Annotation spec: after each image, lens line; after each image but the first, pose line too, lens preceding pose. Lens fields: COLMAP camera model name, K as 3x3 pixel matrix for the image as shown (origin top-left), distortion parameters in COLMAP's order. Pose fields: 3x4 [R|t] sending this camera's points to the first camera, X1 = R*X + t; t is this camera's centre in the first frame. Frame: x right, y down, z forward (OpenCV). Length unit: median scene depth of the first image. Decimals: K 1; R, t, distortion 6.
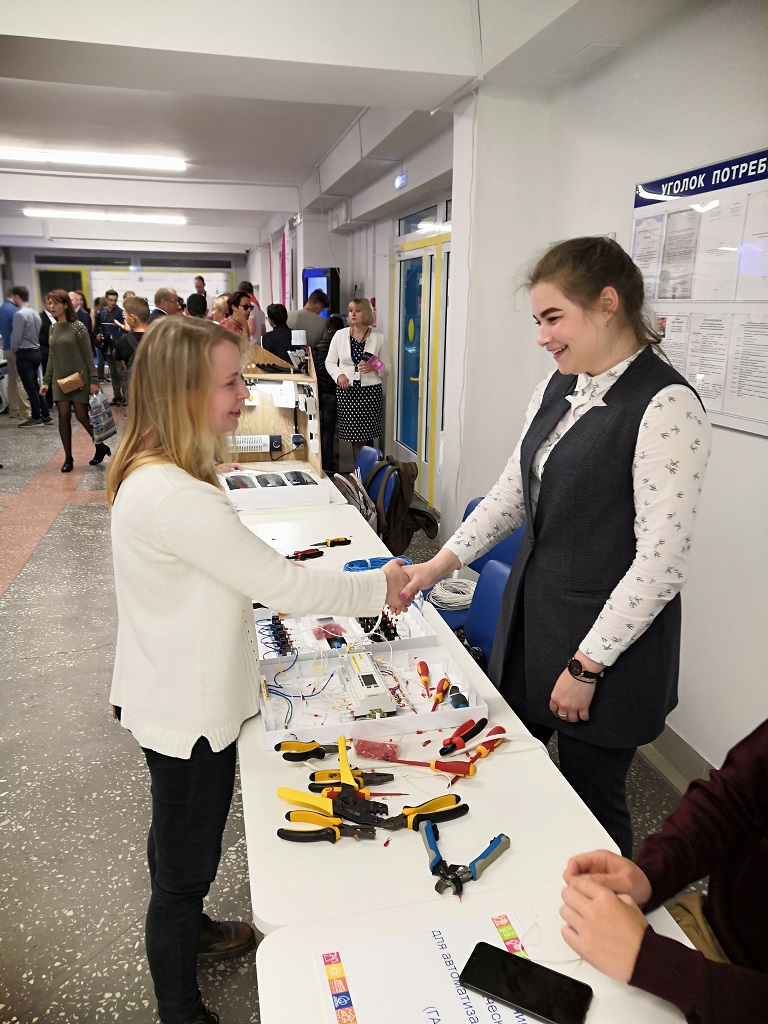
lens RADIAL K [[803.3, 0, 384.0], [0, 803.3, 512.0], [0, 0, 1]] dist [0.004341, 0.001041]
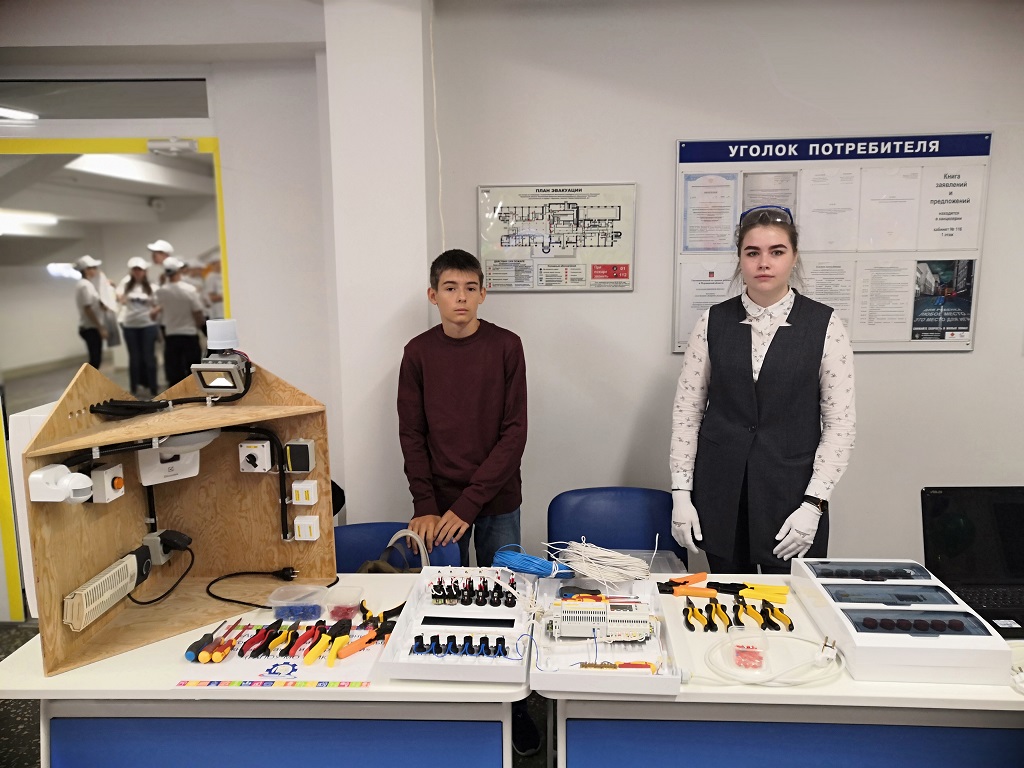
lens RADIAL K [[803.3, 0, 512.0], [0, 803.3, 384.0], [0, 0, 1]] dist [0.004341, 0.001041]
pose [[0.268908, -0.164165, 0.949072, -0.896505], [0.255585, 0.962204, 0.094020, -0.309663], [-0.928636, 0.217286, 0.300702, 1.137301]]
